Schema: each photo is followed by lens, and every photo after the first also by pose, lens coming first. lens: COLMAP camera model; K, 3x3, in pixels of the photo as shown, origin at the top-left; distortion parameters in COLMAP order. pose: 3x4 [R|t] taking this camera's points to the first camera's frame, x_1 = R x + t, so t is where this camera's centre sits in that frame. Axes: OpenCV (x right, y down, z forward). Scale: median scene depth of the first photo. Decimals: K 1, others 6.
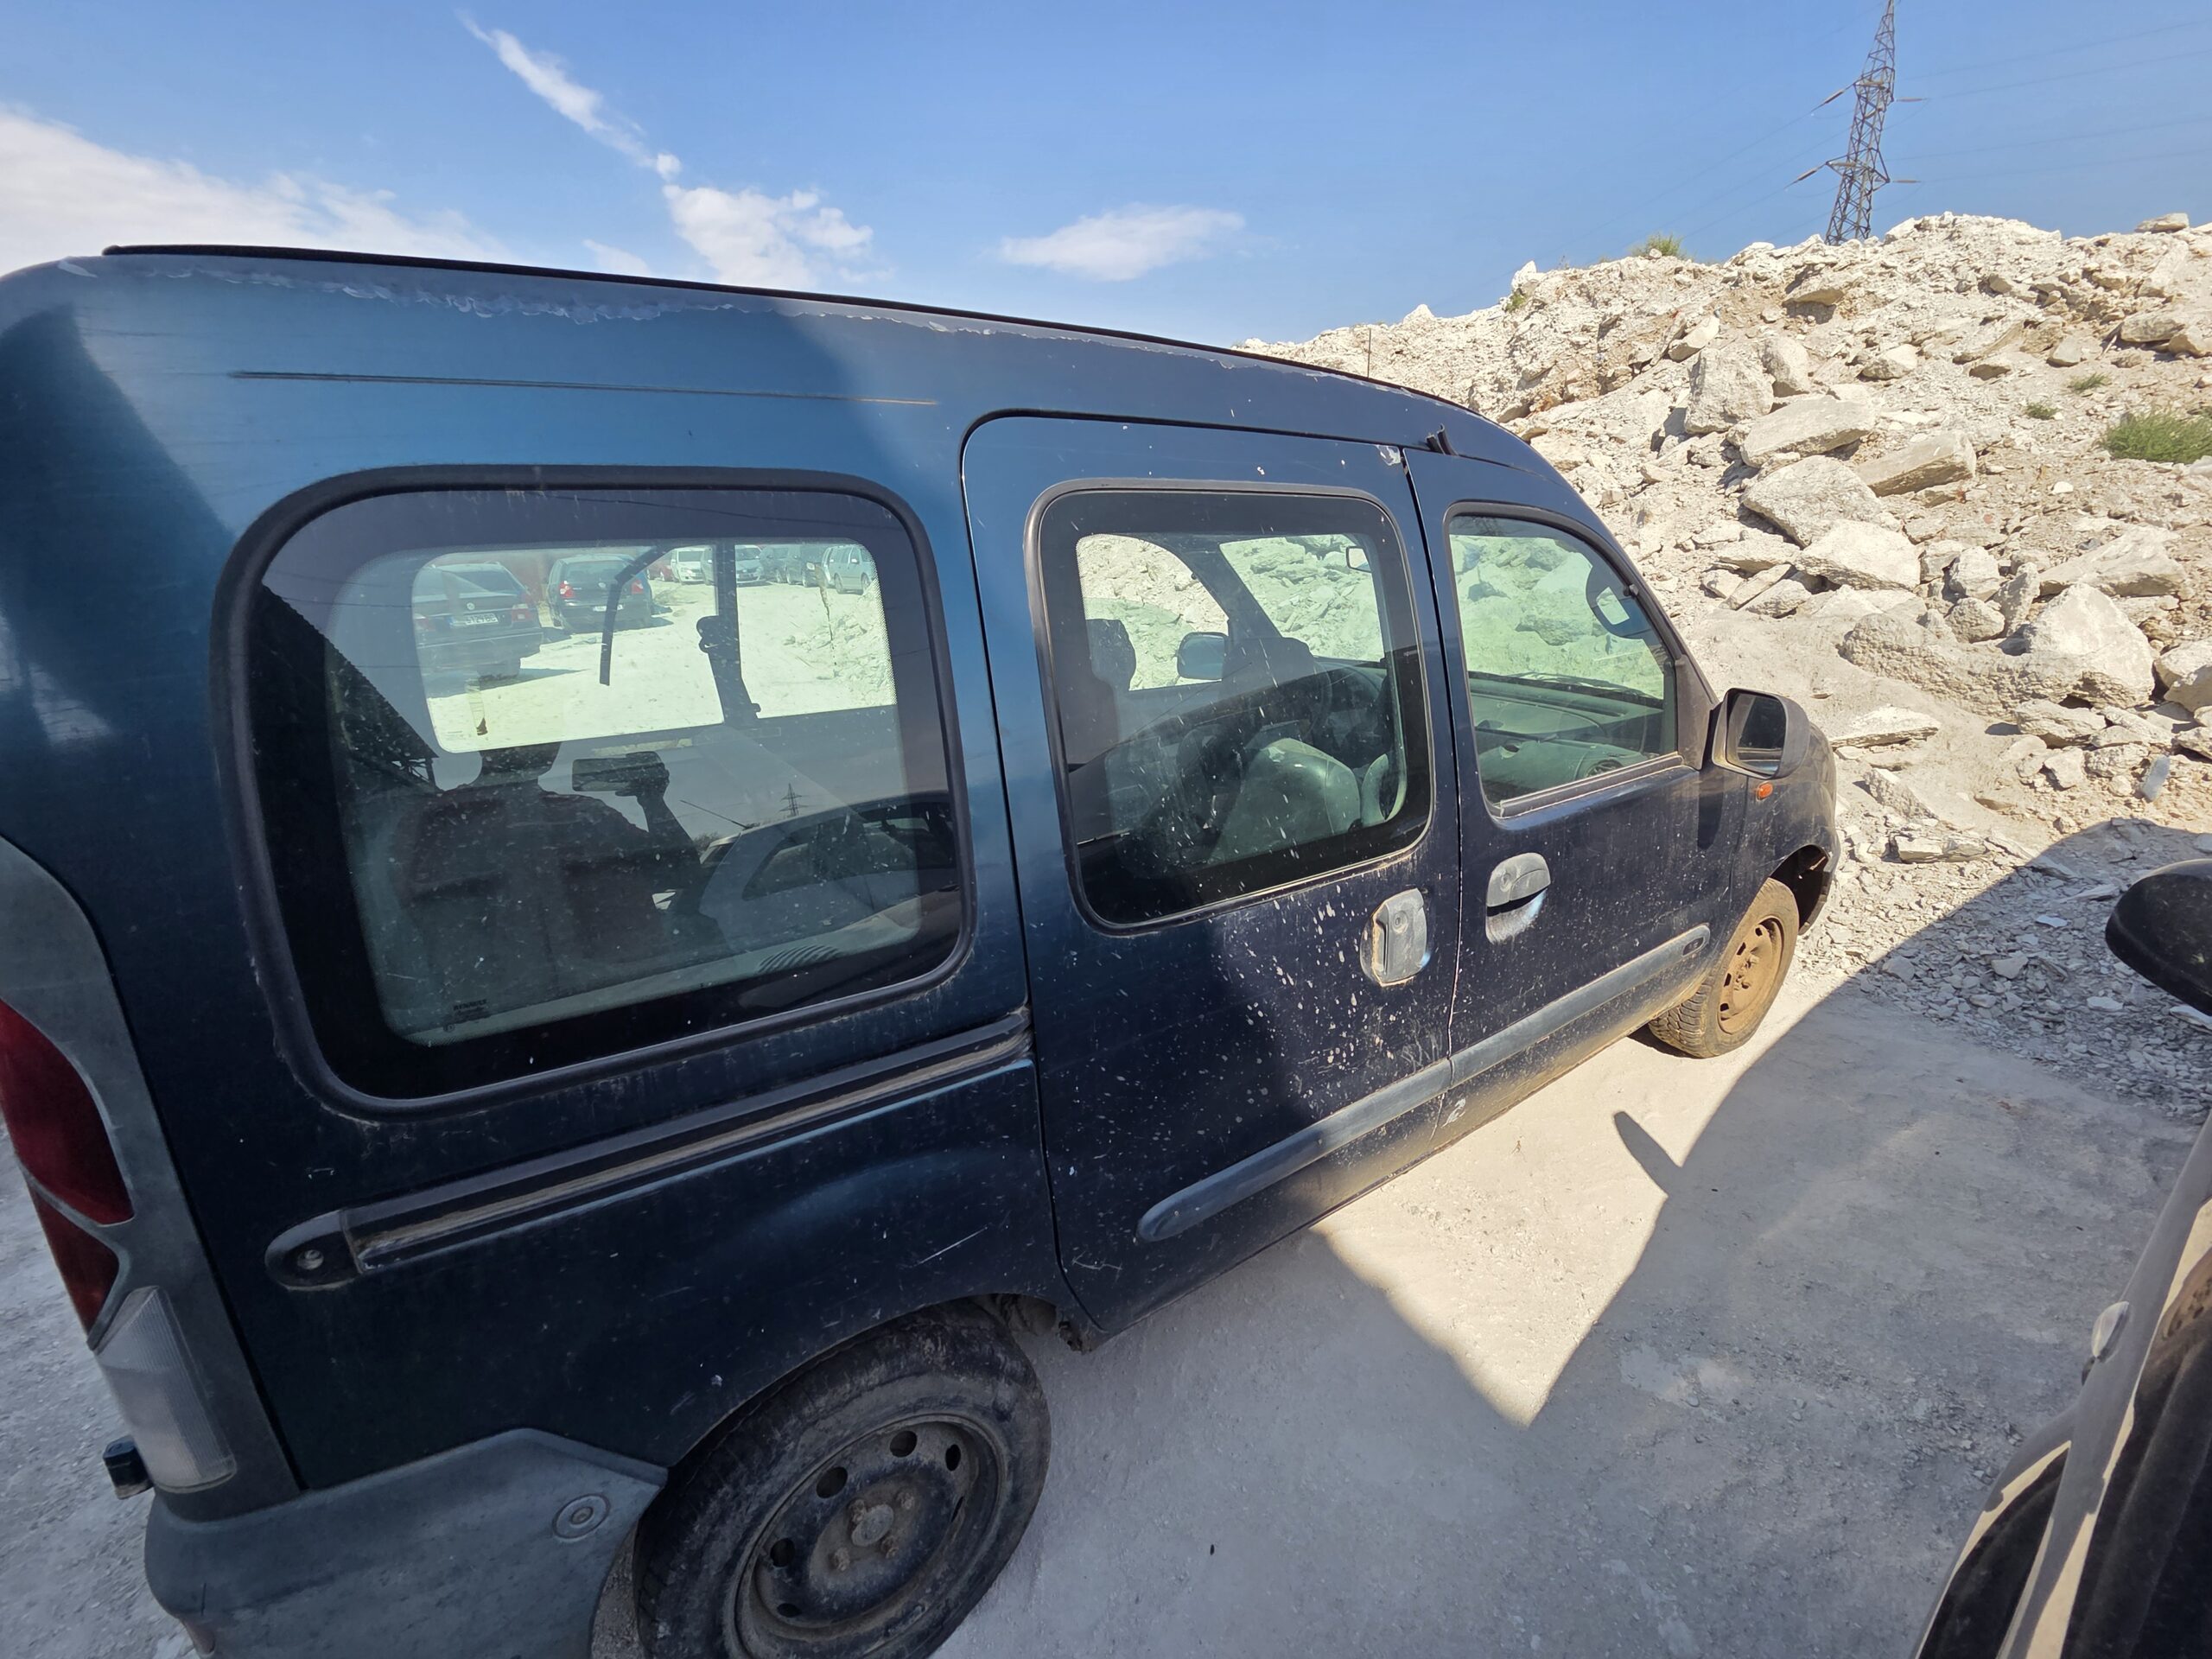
lens RADIAL K [[894.8, 0, 1101.9], [0, 894.8, 829.8], [0, 0, 1]] dist [0.000254, -0.000660]
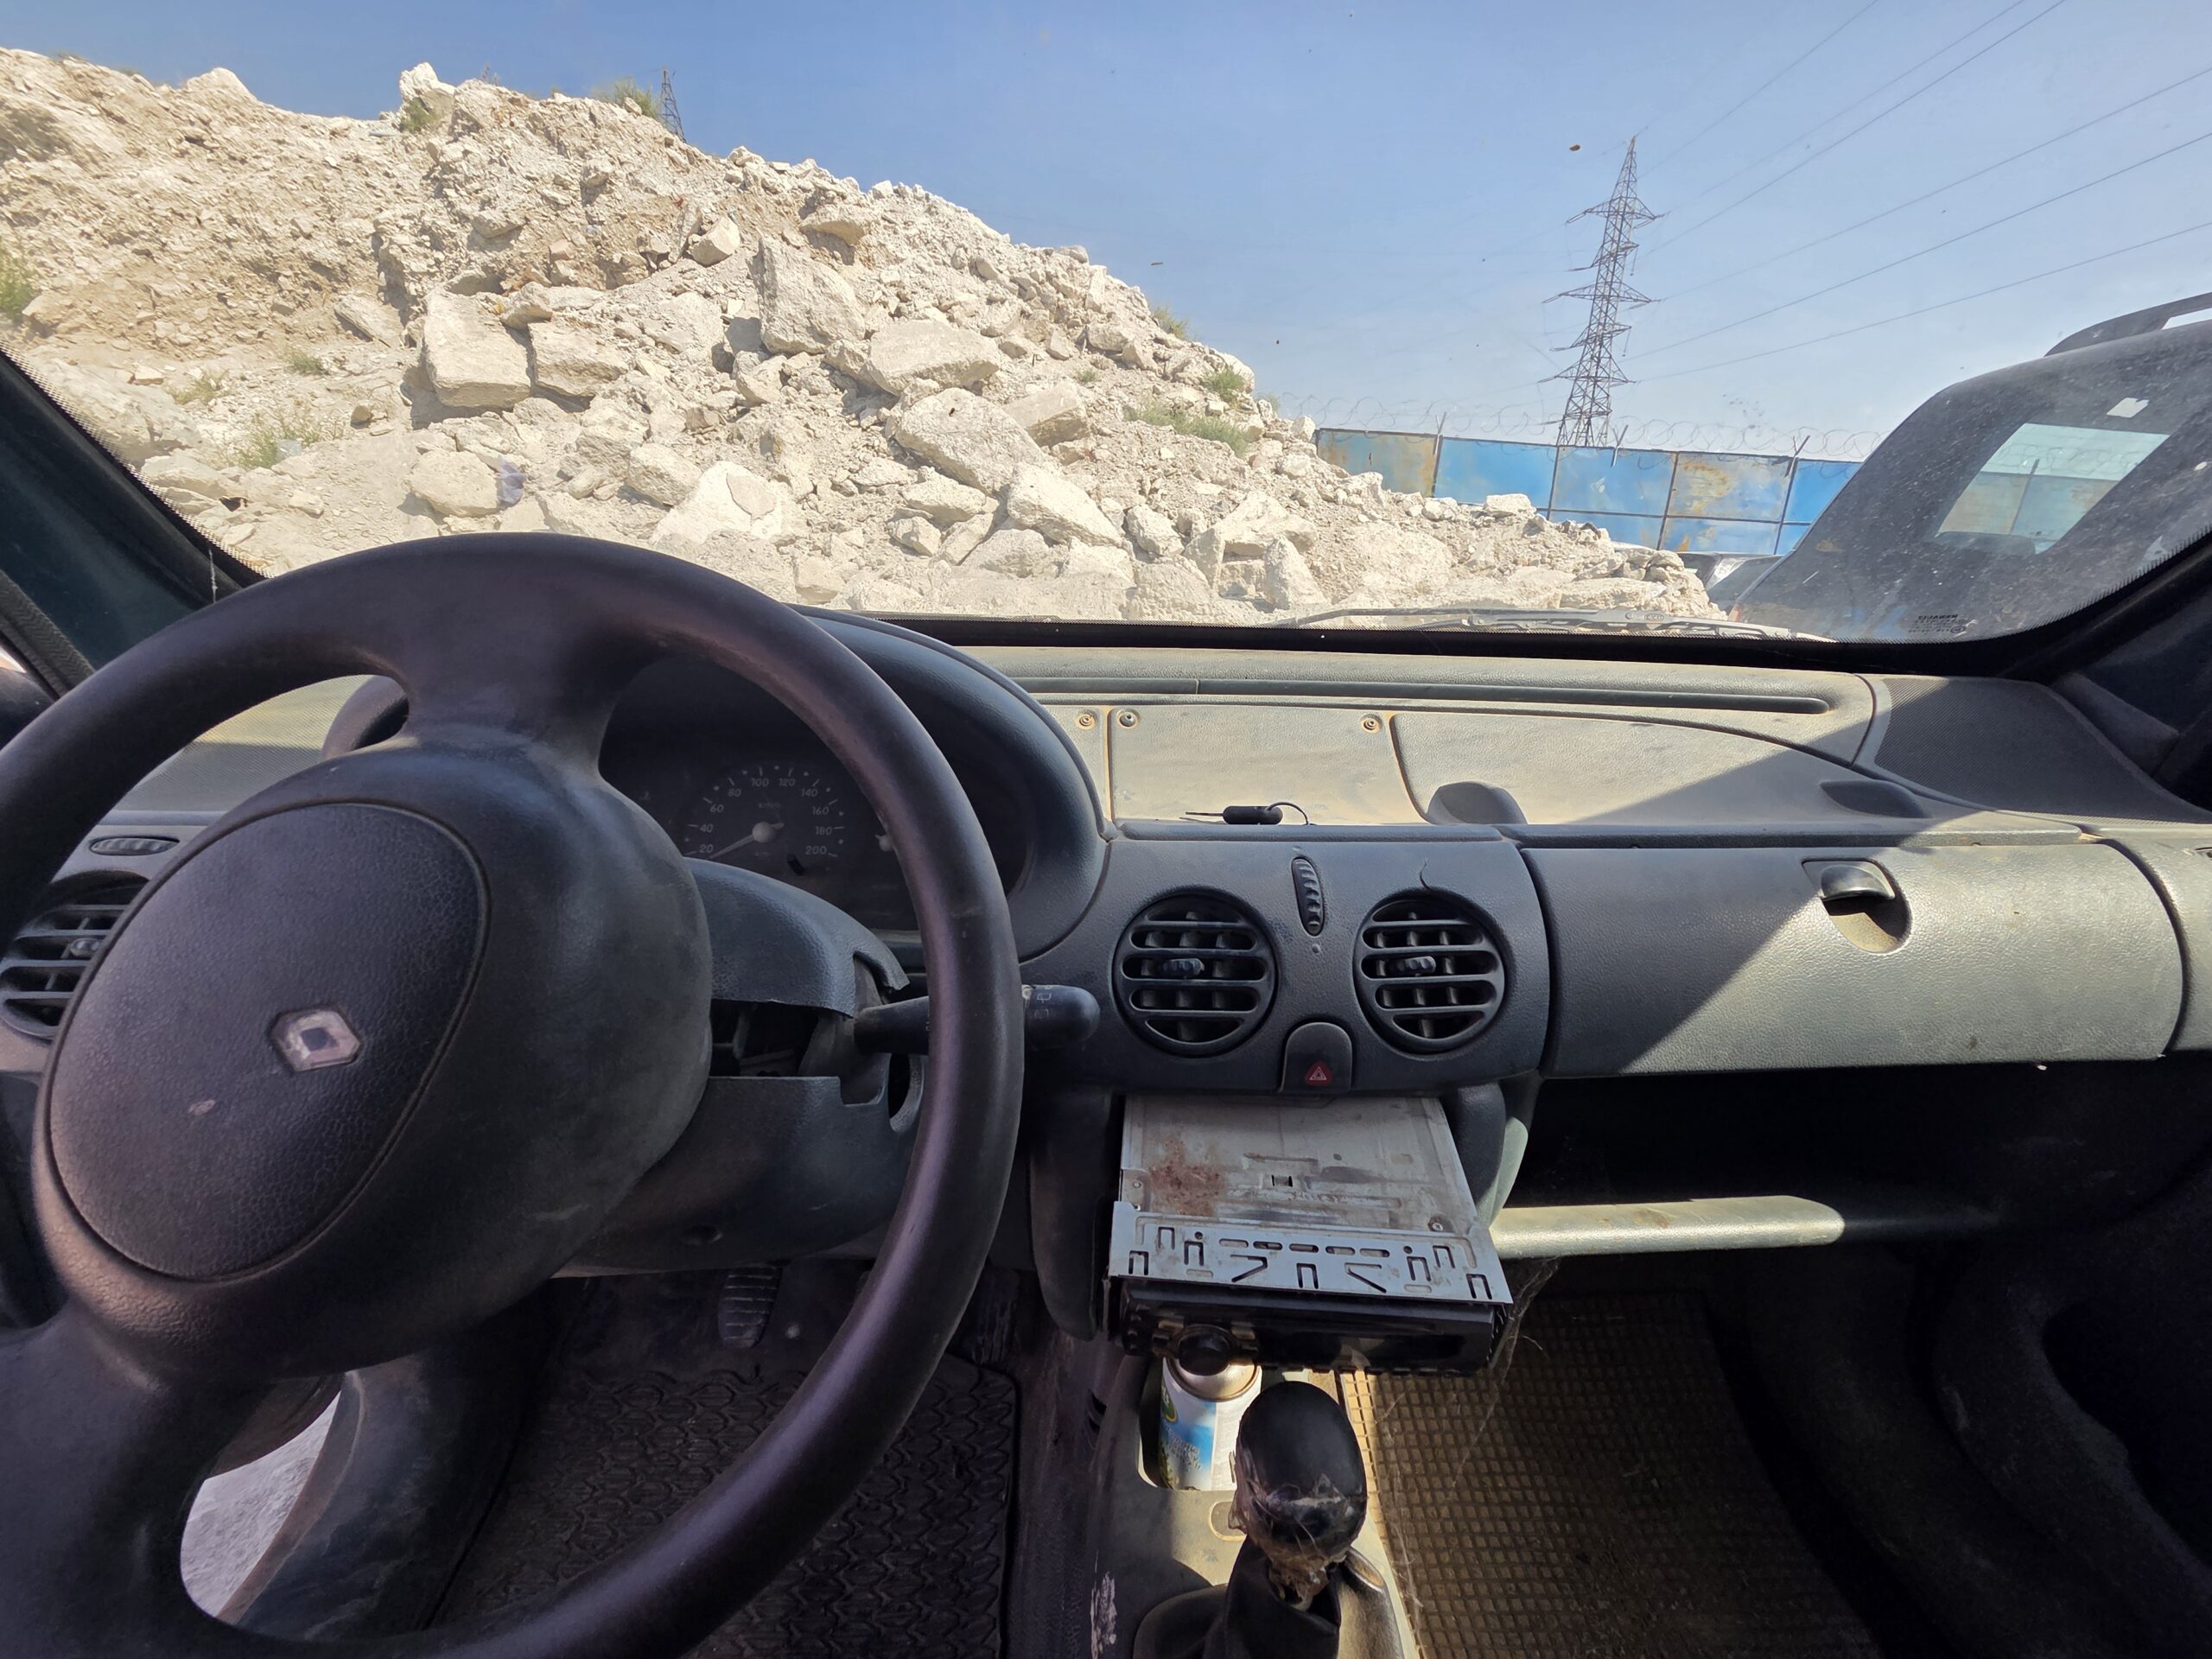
lens RADIAL K [[894.8, 0, 1107.0], [0, 894.8, 828.8], [0, 0, 1]] dist [0.000254, -0.000660]
pose [[0.491579, -0.209165, 0.845340, 0.071072], [0.223354, 0.968537, 0.109764, -0.069150], [-0.841703, 0.134853, 0.522830, 0.408175]]
